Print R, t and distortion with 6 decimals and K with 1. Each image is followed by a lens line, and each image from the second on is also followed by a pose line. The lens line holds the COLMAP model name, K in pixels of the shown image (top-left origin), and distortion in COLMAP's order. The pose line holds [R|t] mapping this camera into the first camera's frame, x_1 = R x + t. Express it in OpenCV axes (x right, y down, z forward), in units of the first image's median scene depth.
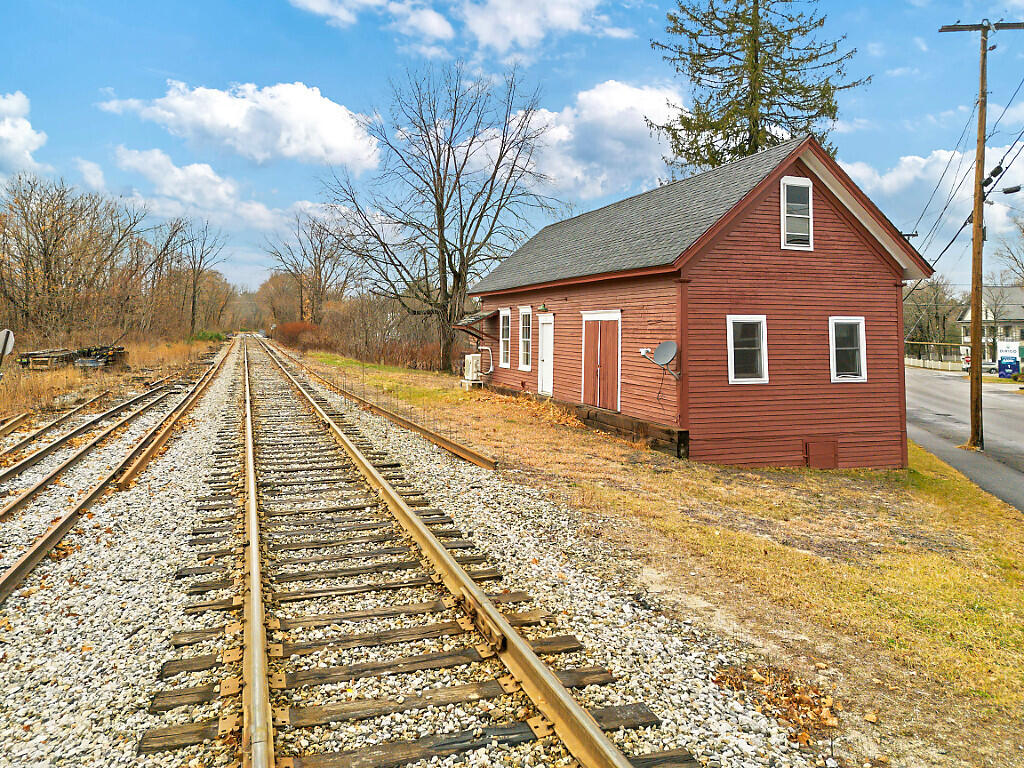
lens RADIAL K [[761.2, 0, 512.0], [0, 761.2, 384.0], [0, 0, 1]] dist [-0.004975, -0.002917]
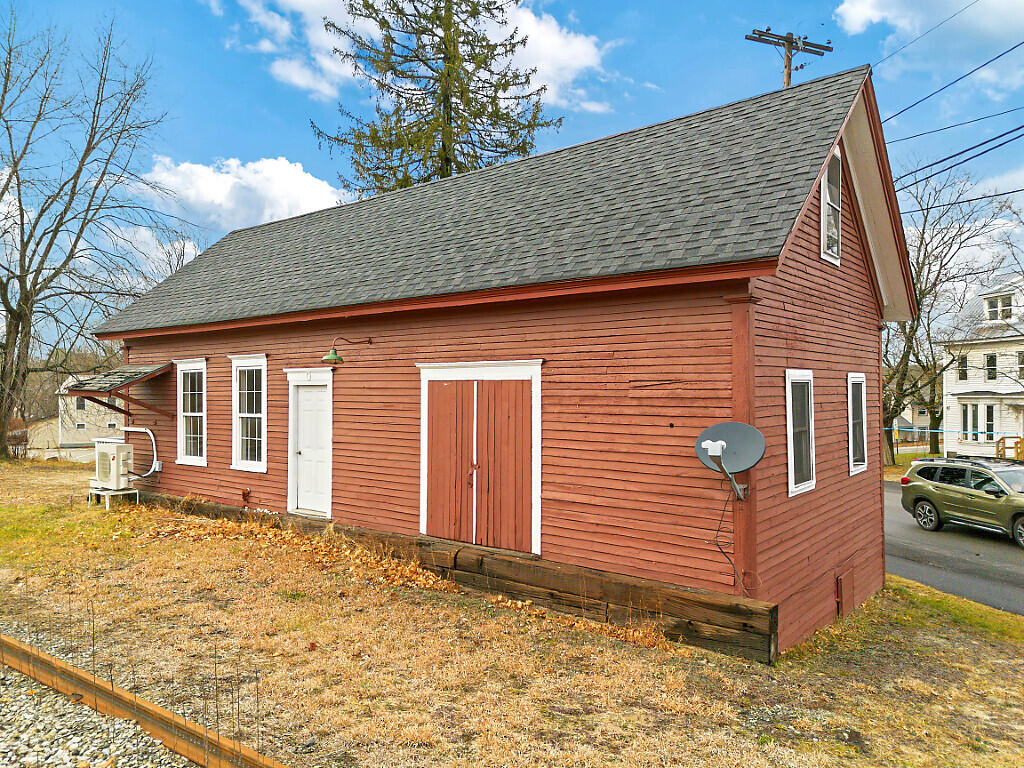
lens RADIAL K [[718.5, 0, 511.1], [0, 718.5, 410.7], [0, 0, 1]] dist [0.096533, -0.116640]
pose [[0.844852, -0.027078, 0.534315, -0.098428], [0.048535, 0.998479, -0.026141, -0.036202], [-0.532794, 0.048018, 0.844881, 0.423372]]
